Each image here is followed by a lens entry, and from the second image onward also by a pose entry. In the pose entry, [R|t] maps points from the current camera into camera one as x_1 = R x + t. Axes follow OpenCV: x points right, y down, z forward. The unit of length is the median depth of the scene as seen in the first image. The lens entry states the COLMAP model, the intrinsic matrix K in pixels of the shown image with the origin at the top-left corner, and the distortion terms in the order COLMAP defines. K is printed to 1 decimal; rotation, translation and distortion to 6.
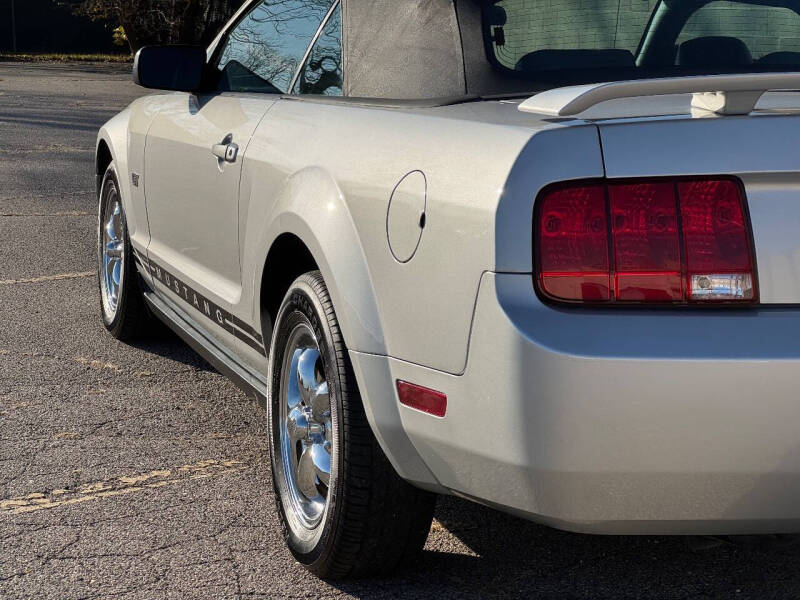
lens RADIAL K [[1783.5, 0, 400.0], [0, 1783.5, 300.0], [0, 0, 1]] dist [0.210304, 0.709862]
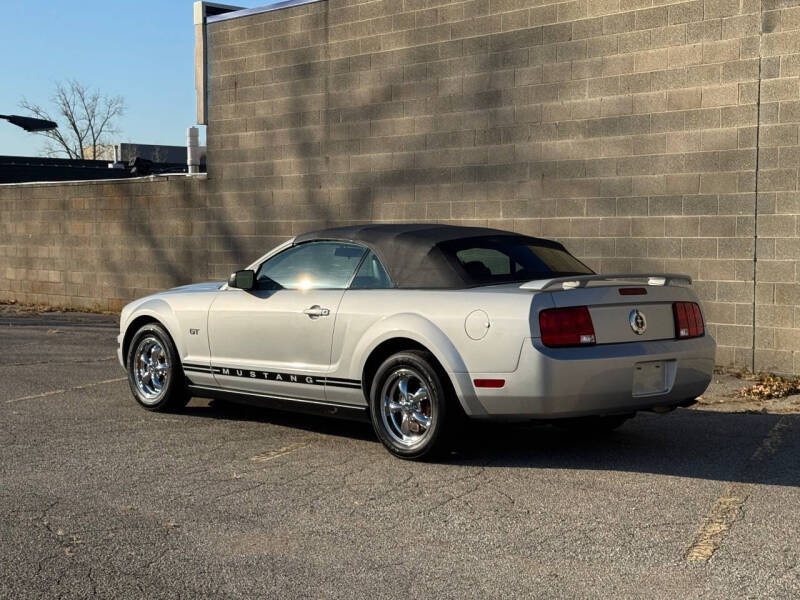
lens RADIAL K [[1348.5, 0, 400.0], [0, 1348.5, 300.0], [0, 0, 1]] dist [0.206835, -0.098089]
pose [[0.904319, -0.038105, 0.425153, -1.169973], [0.081827, 0.993011, -0.085050, 0.103346], [-0.418941, 0.111701, 0.901117, -1.093831]]
